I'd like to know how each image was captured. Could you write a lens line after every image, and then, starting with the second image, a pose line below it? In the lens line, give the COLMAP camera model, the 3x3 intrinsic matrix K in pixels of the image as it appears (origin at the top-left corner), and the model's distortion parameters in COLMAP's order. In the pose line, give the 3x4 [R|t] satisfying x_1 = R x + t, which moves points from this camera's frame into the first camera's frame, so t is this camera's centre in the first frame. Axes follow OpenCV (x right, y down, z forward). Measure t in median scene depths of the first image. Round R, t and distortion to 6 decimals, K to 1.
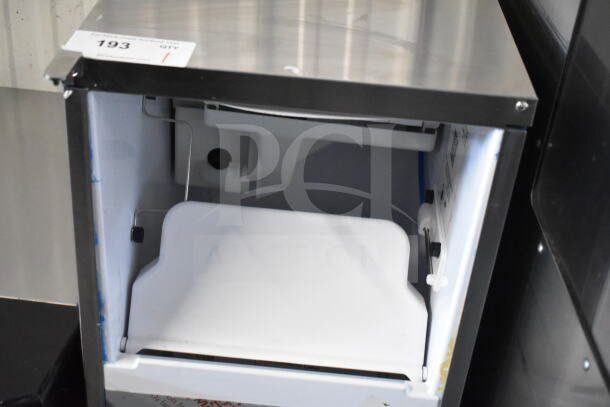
lens RADIAL K [[847.6, 0, 305.0], [0, 847.6, 203.5], [0, 0, 1]] dist [0.003374, -0.033304]
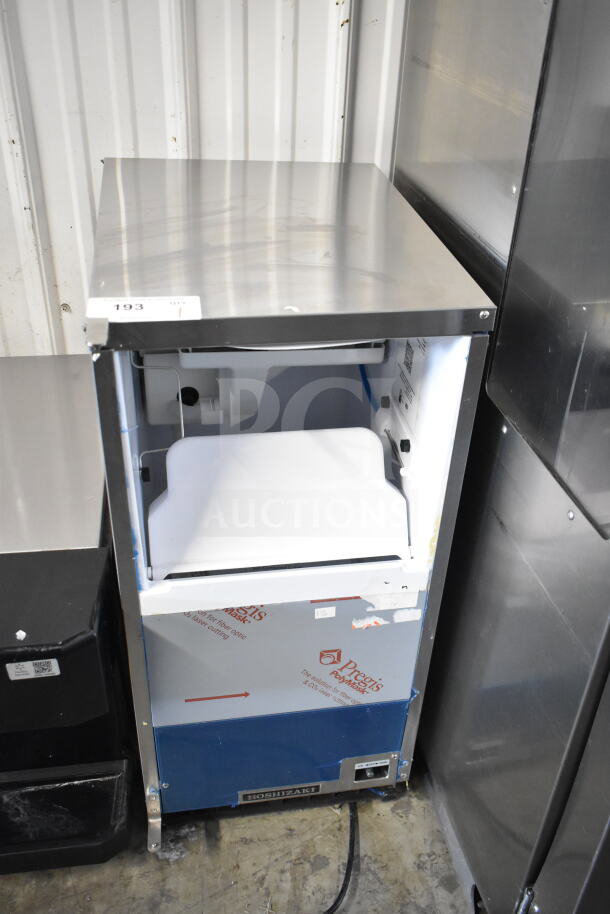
lens RADIAL K [[807.3, 0, 305.0], [0, 807.3, 457.0], [0, 0, 1]] dist [-0.000245, -0.000502]
pose [[0.975197, -0.157556, 0.155456, -0.168084], [0.150368, 0.986983, 0.057037, -0.015749], [-0.162420, -0.032247, 0.986195, -0.080398]]
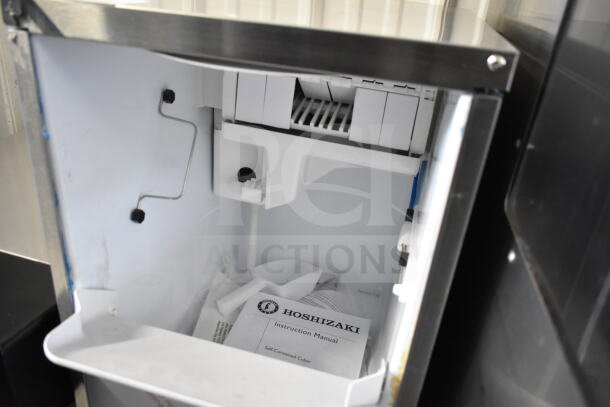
lens RADIAL K [[451.8, 0, 305.0], [0, 451.8, 203.5], [0, 0, 1]] dist [-0.003351, -0.126557]
pose [[0.979236, 0.095464, -0.178838, 0.138537], [-0.116804, 0.986722, -0.112854, 0.068189], [0.165690, 0.131399, 0.977385, 0.479998]]
